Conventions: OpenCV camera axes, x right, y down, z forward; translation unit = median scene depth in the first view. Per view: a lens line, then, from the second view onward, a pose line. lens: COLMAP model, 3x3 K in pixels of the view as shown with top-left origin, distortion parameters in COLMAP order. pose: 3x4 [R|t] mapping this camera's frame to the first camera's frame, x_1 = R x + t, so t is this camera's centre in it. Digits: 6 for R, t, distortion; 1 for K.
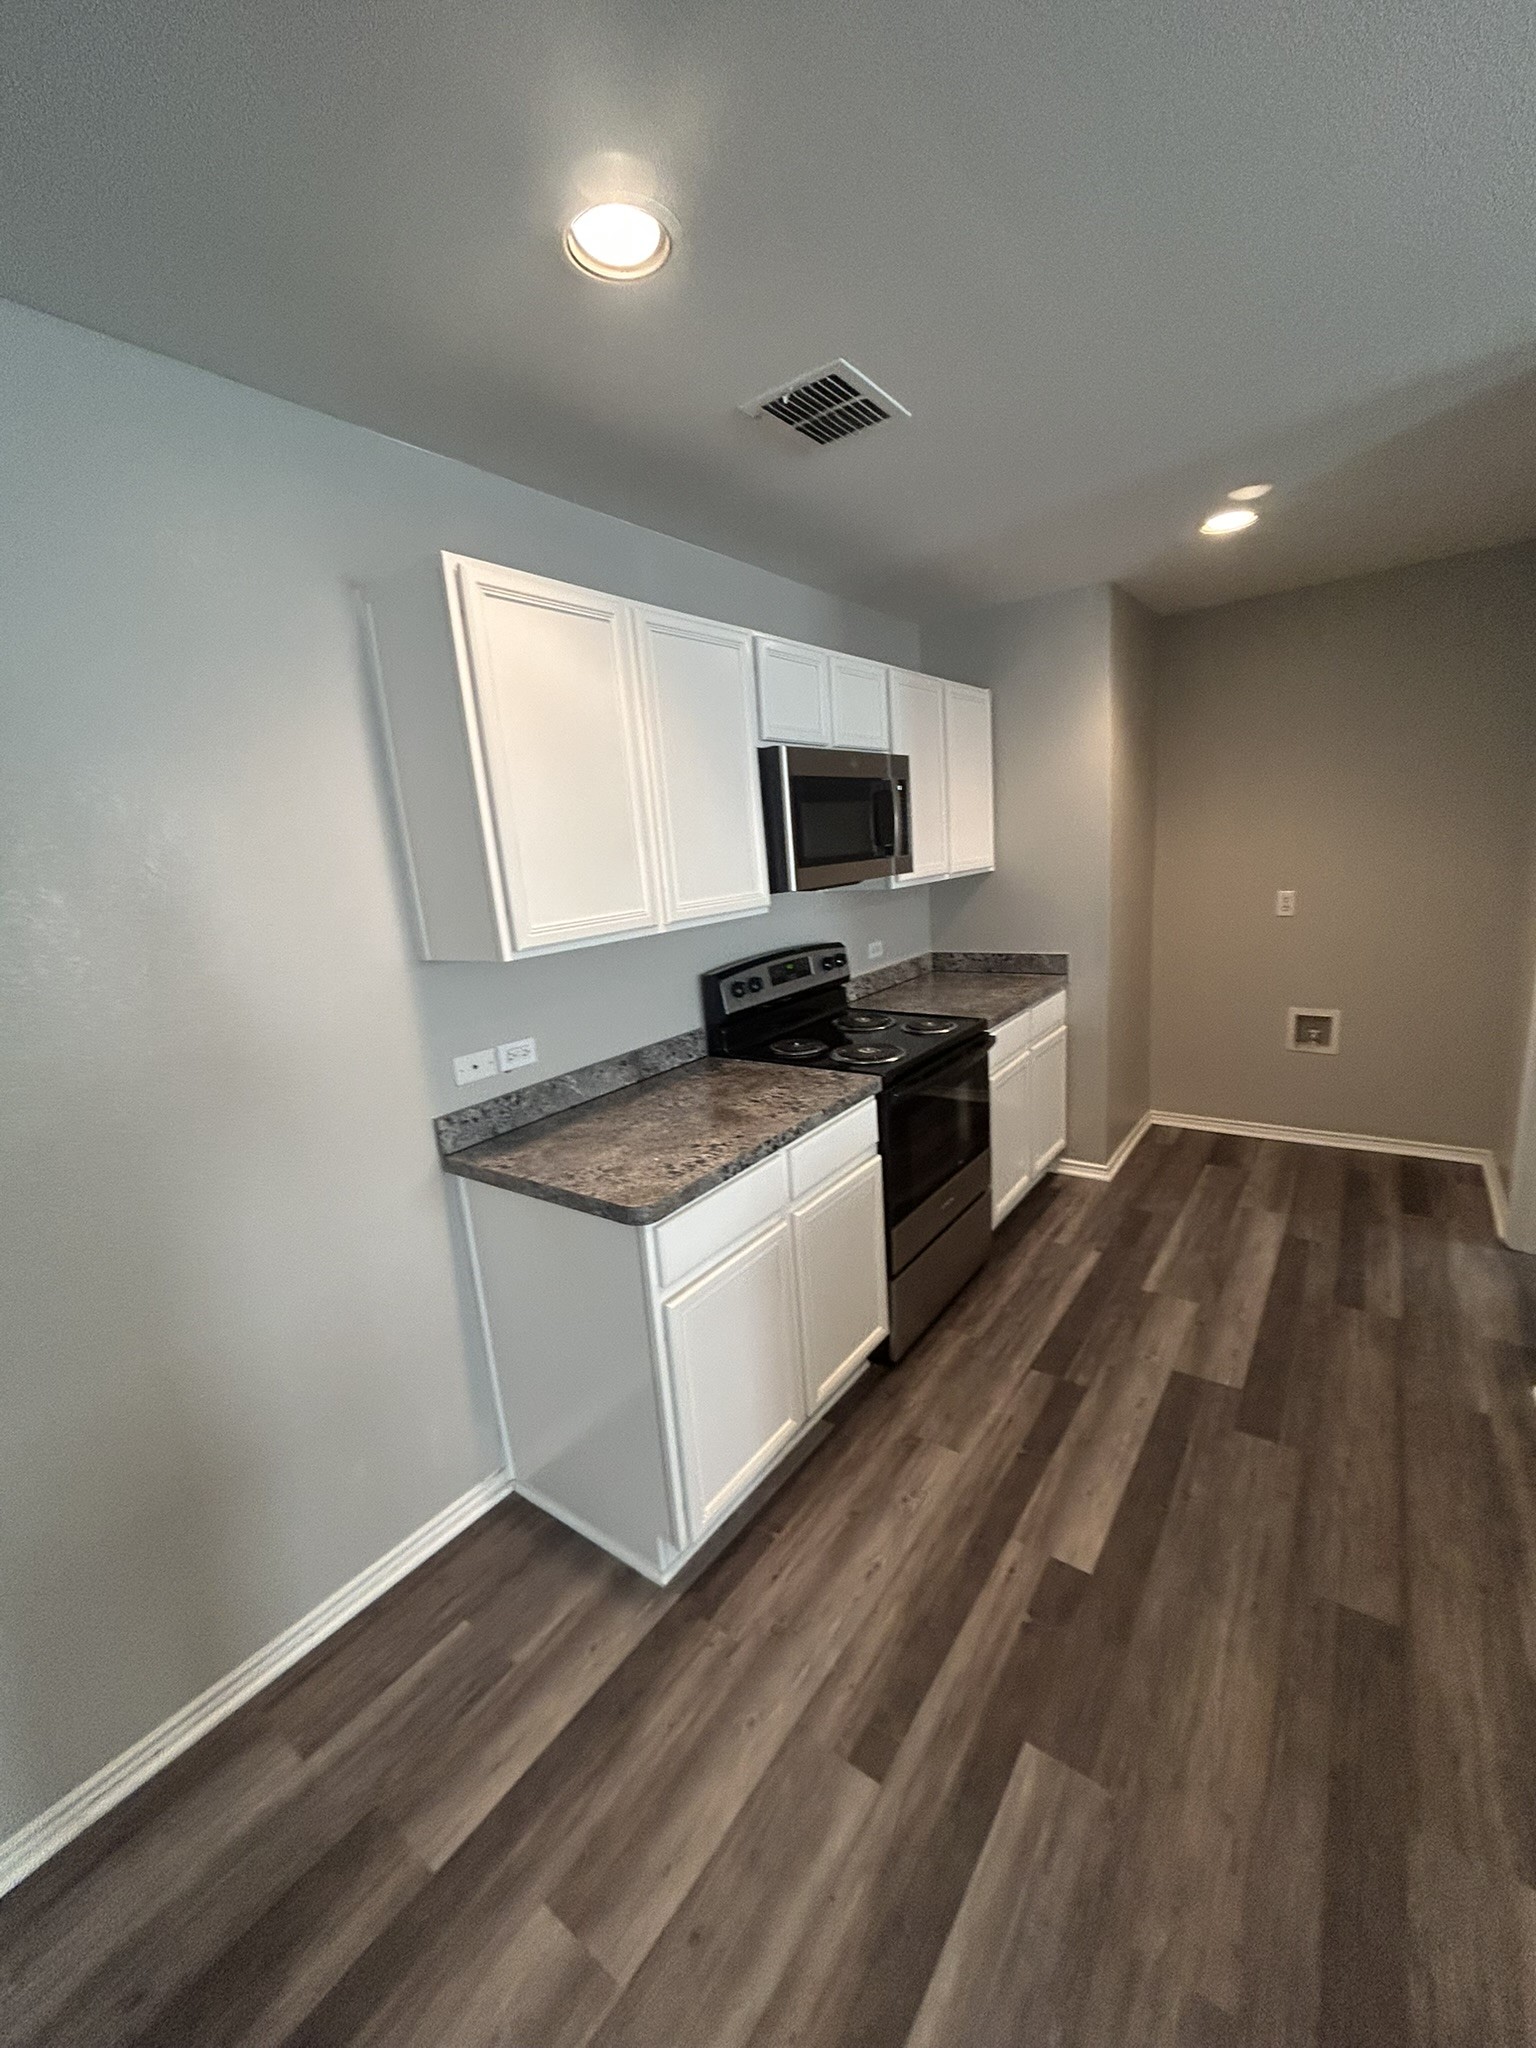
lens RADIAL K [[828.4, 0, 769.6], [0, 828.4, 1020.3], [0, 0, 1]] dist [-0.001404, -0.000021]
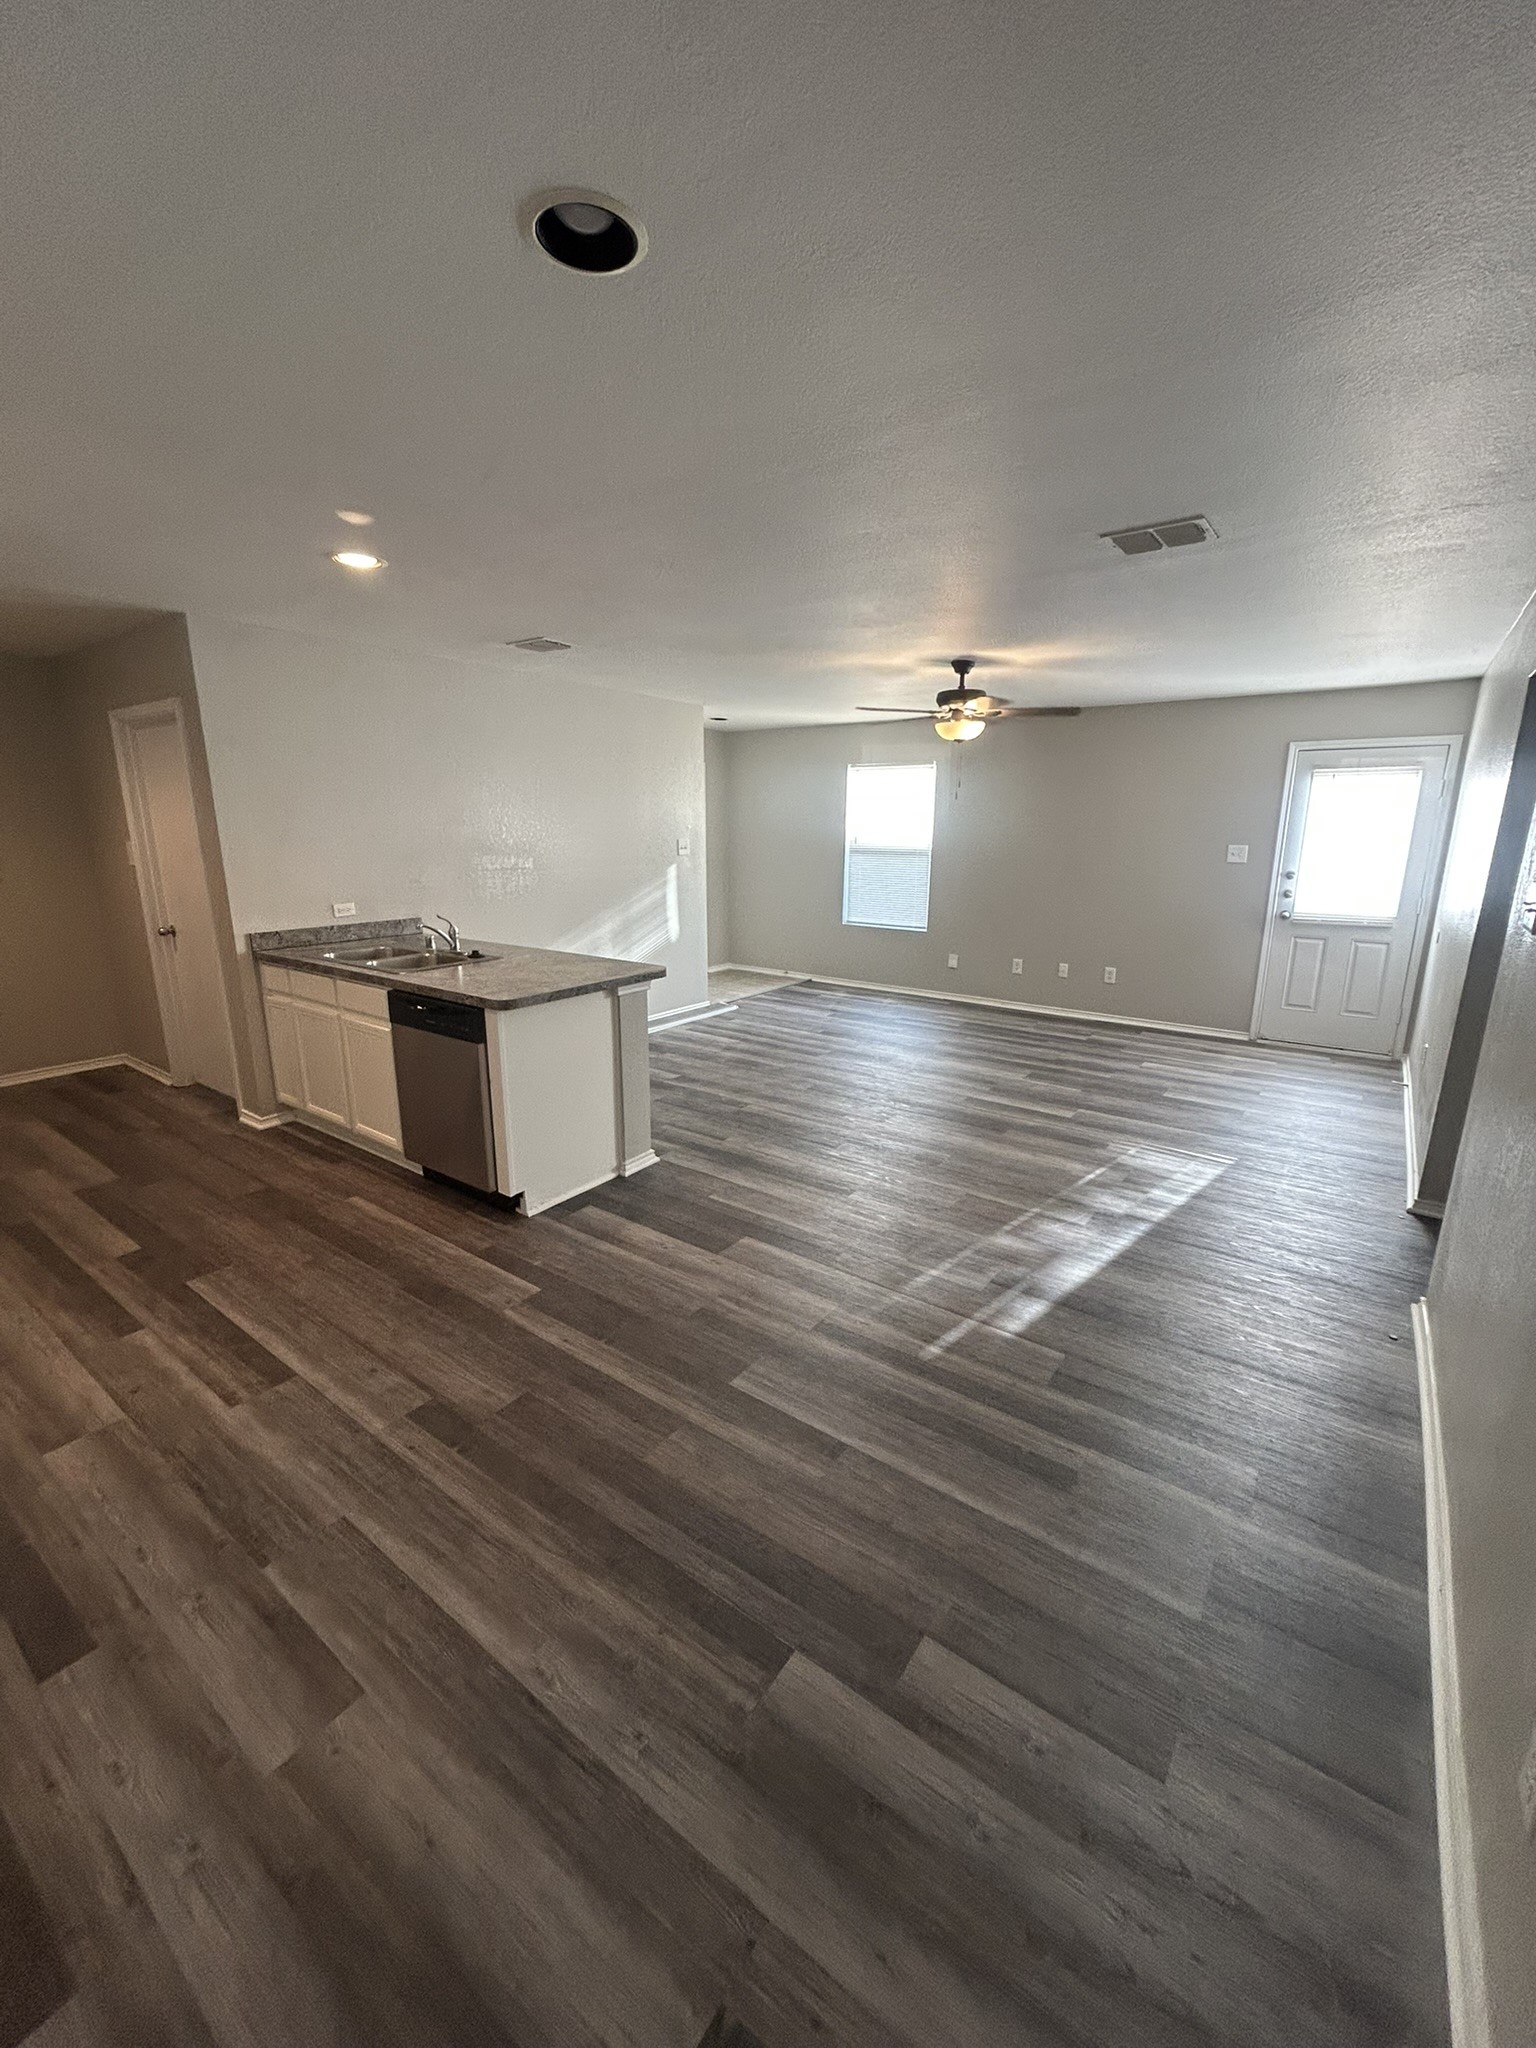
lens RADIAL K [[828.4, 0, 769.6], [0, 828.4, 1020.3], [0, 0, 1]] dist [-0.001404, -0.000021]
pose [[-0.001820, -0.161087, 0.986938, -0.961894], [0.204134, 0.966098, 0.158062, 0.152798], [-0.978941, 0.201756, 0.031125, -0.343817]]
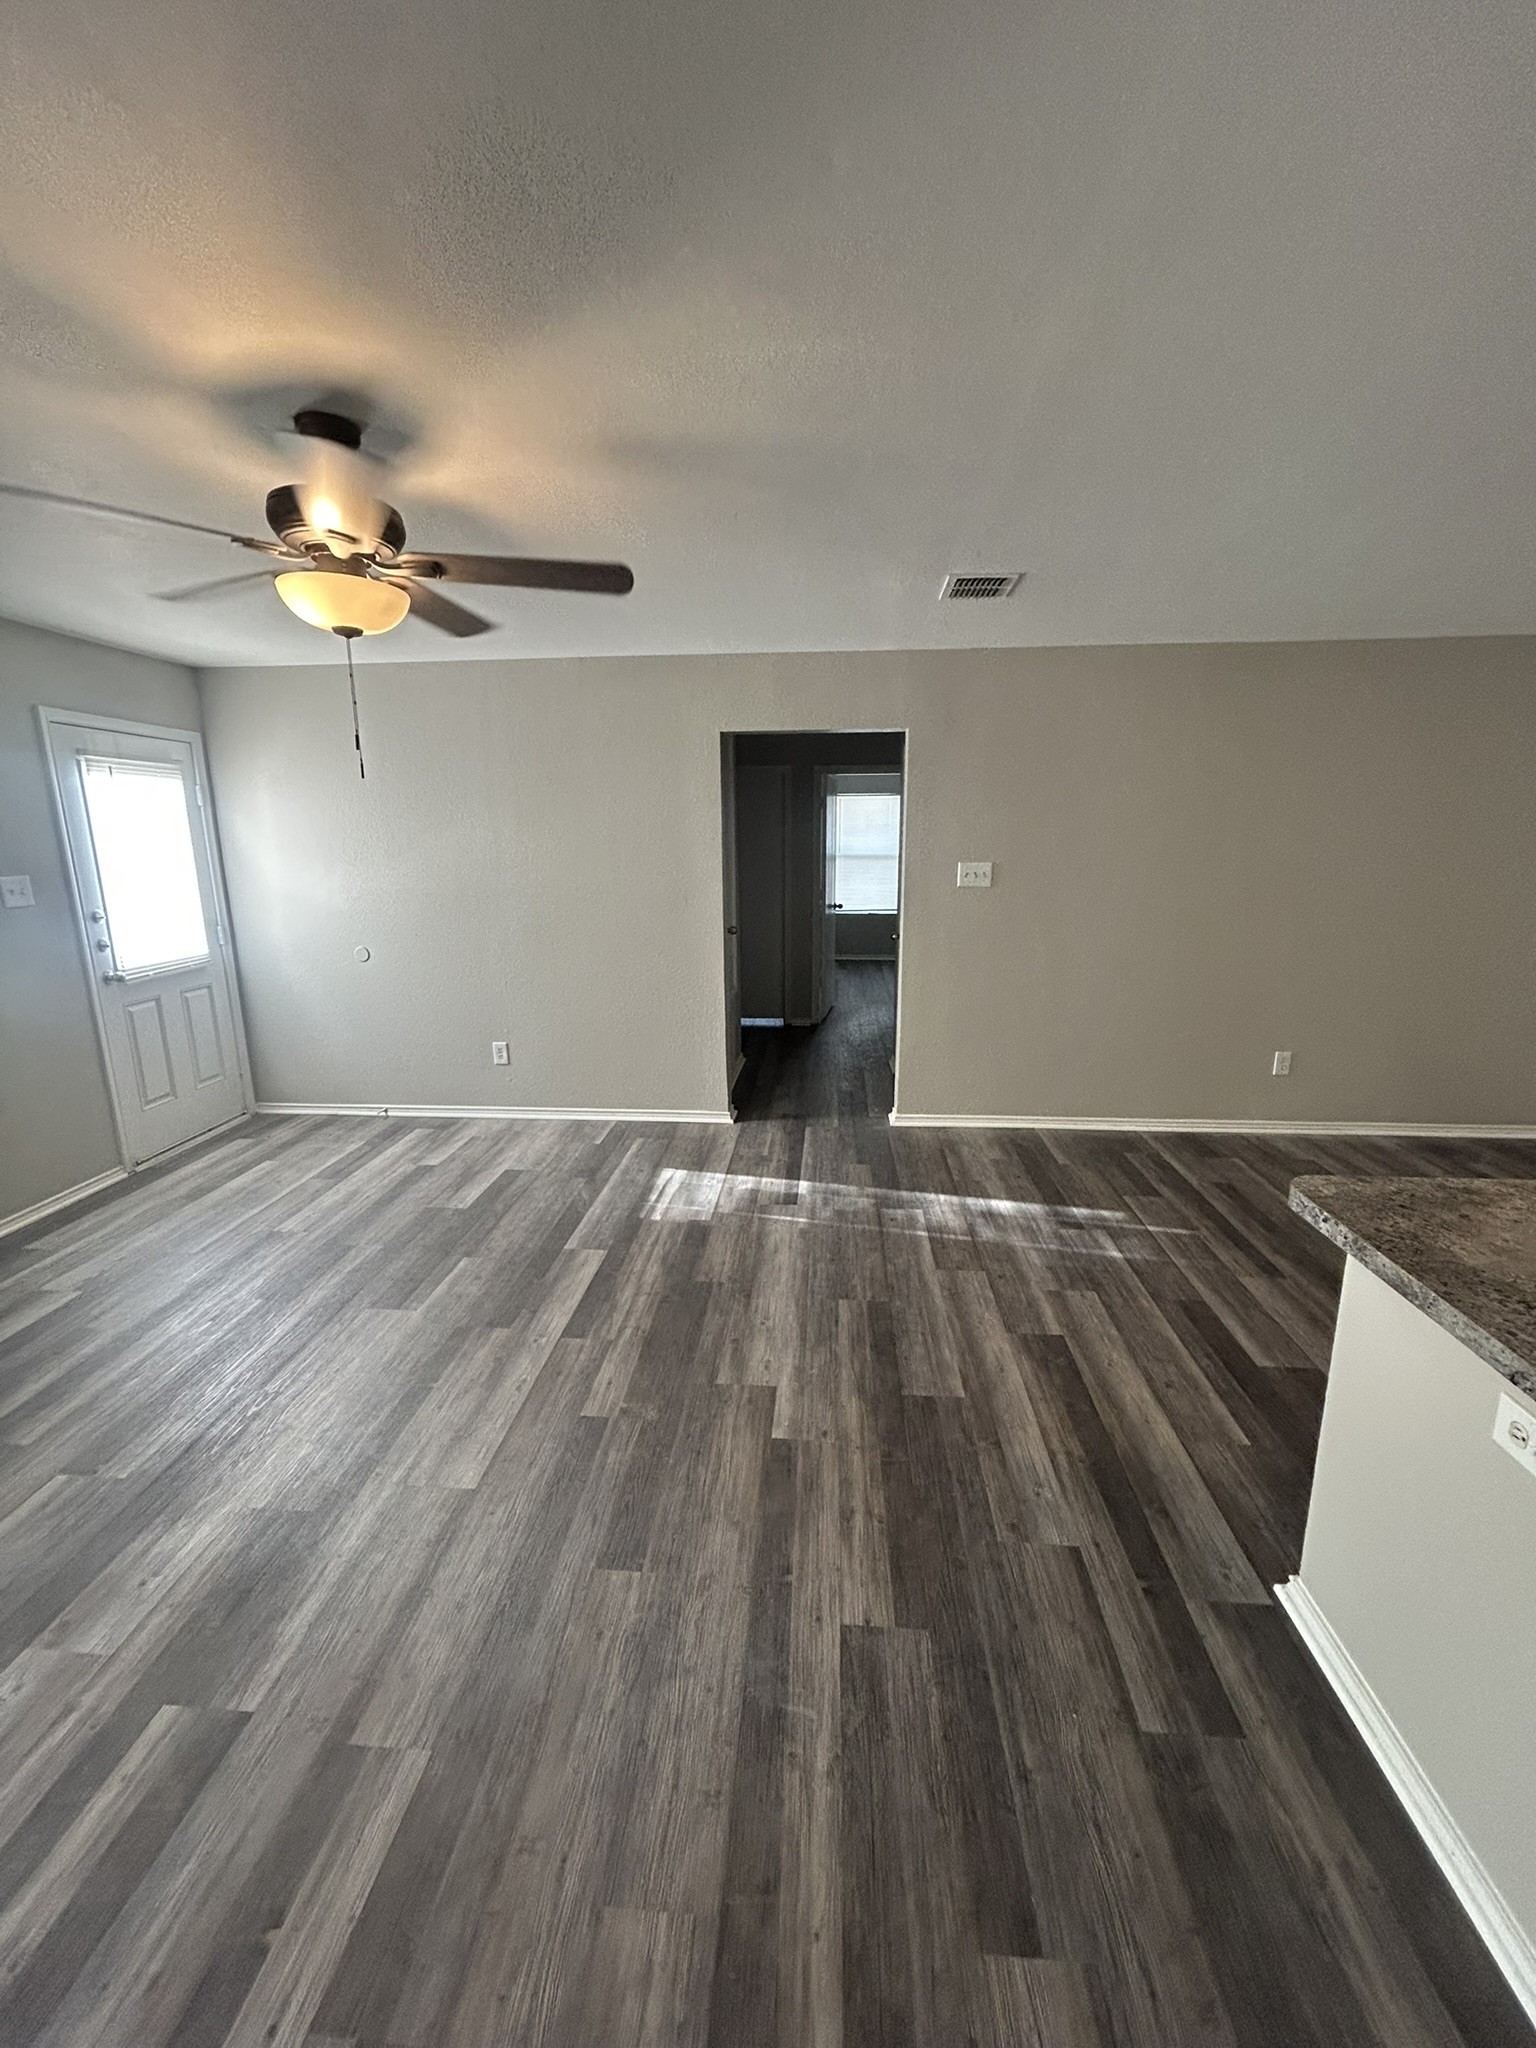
lens RADIAL K [[831.3, 0, 768.0], [0, 831.3, 1024.0], [0, 0, 1]] dist [-0.000443, -0.000210]
pose [[-0.848017, 0.191941, -0.493990, 1.327114], [-0.043022, 0.904102, 0.425145, -0.117437], [0.528220, 0.381783, -0.758436, 0.122289]]
